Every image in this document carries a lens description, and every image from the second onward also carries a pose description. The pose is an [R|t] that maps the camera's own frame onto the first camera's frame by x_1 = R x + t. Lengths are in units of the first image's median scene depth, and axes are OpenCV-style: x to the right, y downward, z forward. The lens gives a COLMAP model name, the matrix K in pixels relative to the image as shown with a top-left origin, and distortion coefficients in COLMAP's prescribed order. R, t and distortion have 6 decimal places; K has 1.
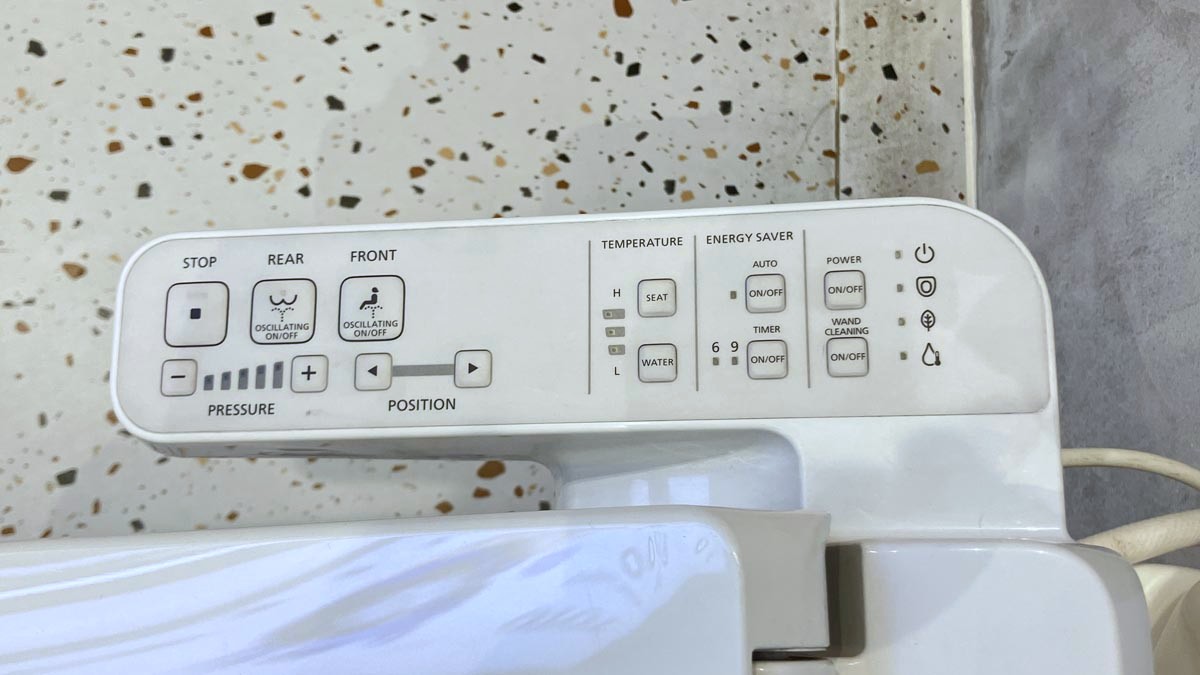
lens RADIAL K [[1264.7, 0, 596.2], [0, 1264.7, 375.3], [0, 0, 1]] dist [-0.002632, 0.000000]
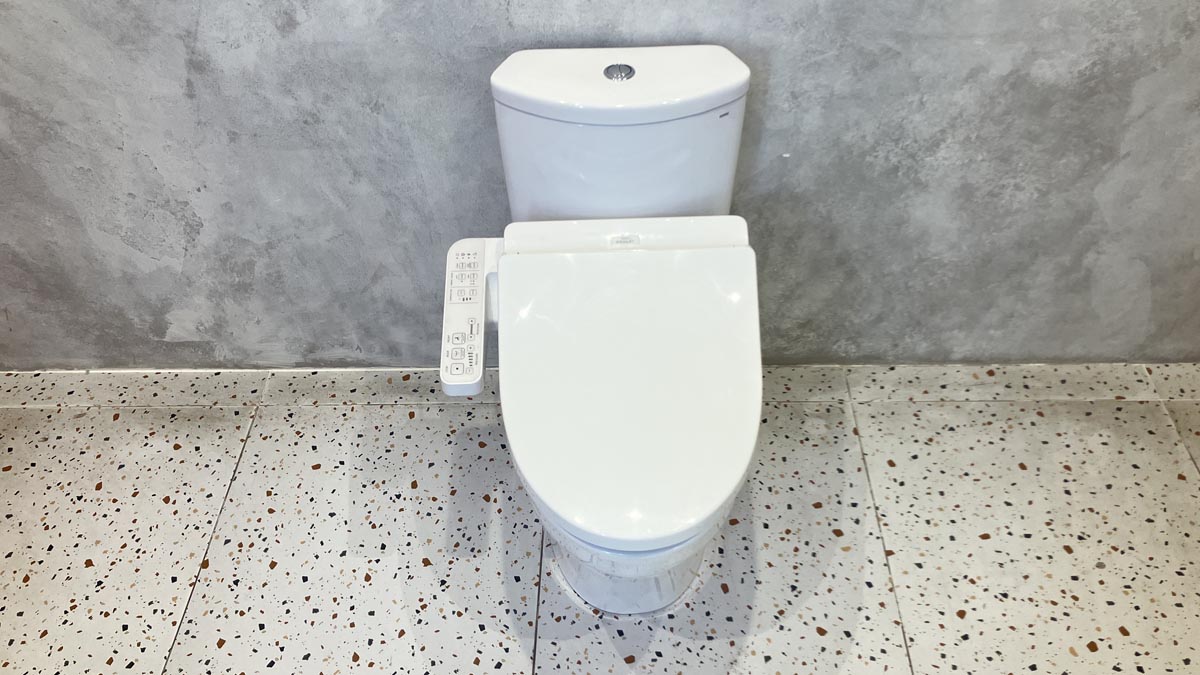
lens RADIAL K [[991.0, 0, 593.3], [0, 991.0, 323.9], [0, 0, 1]] dist [0.020136, -0.019527]
pose [[-0.016752, -0.783547, 0.621107, -1.148180], [0.986104, 0.089738, 0.139804, -0.035456], [-0.165280, 0.614818, 0.771156, -0.990357]]
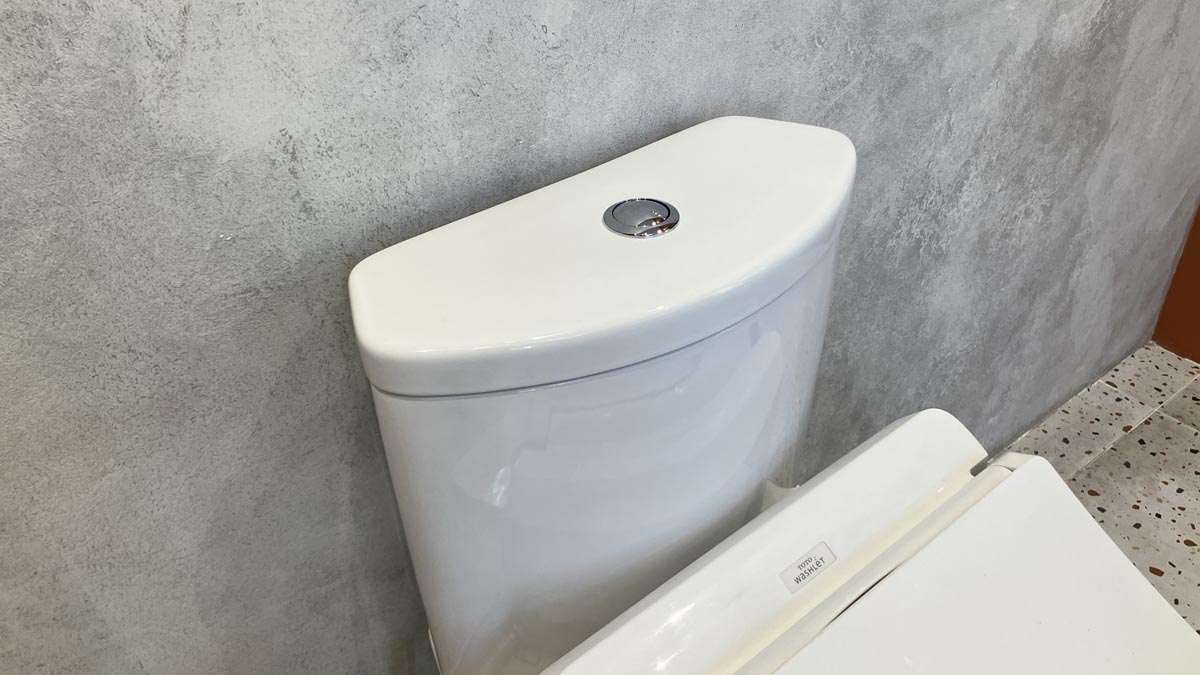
lens RADIAL K [[991.0, 0, 599.5], [0, 991.0, 332.0], [0, 0, 1]] dist [0.020136, -0.019527]
pose [[-0.640795, -0.537144, 0.548506, -0.129835], [0.741315, -0.247187, 0.623979, -0.289842], [-0.199583, 0.806458, 0.556589, -0.245397]]
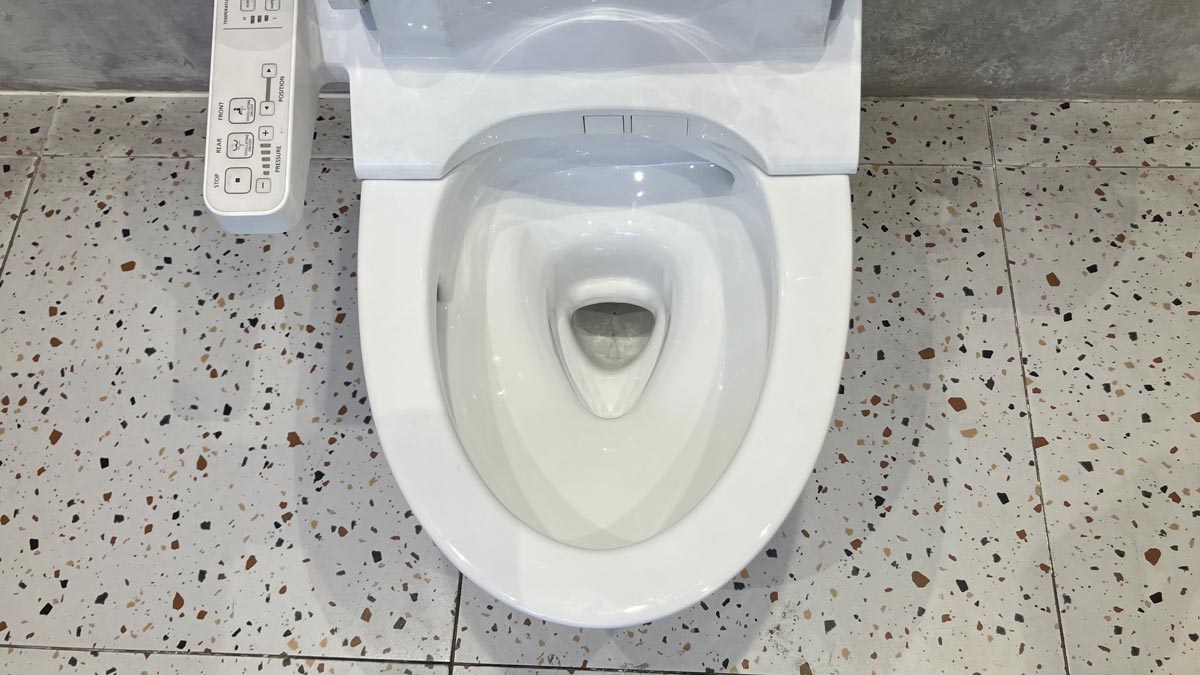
lens RADIAL K [[991.0, 0, 605.0], [0, 991.0, 326.5], [0, 0, 1]] dist [0.020136, -0.019527]
pose [[0.004145, -0.956407, 0.292007, -0.478662], [0.988687, 0.047702, 0.142204, 0.167875], [-0.149934, 0.288114, 0.945786, -0.363860]]
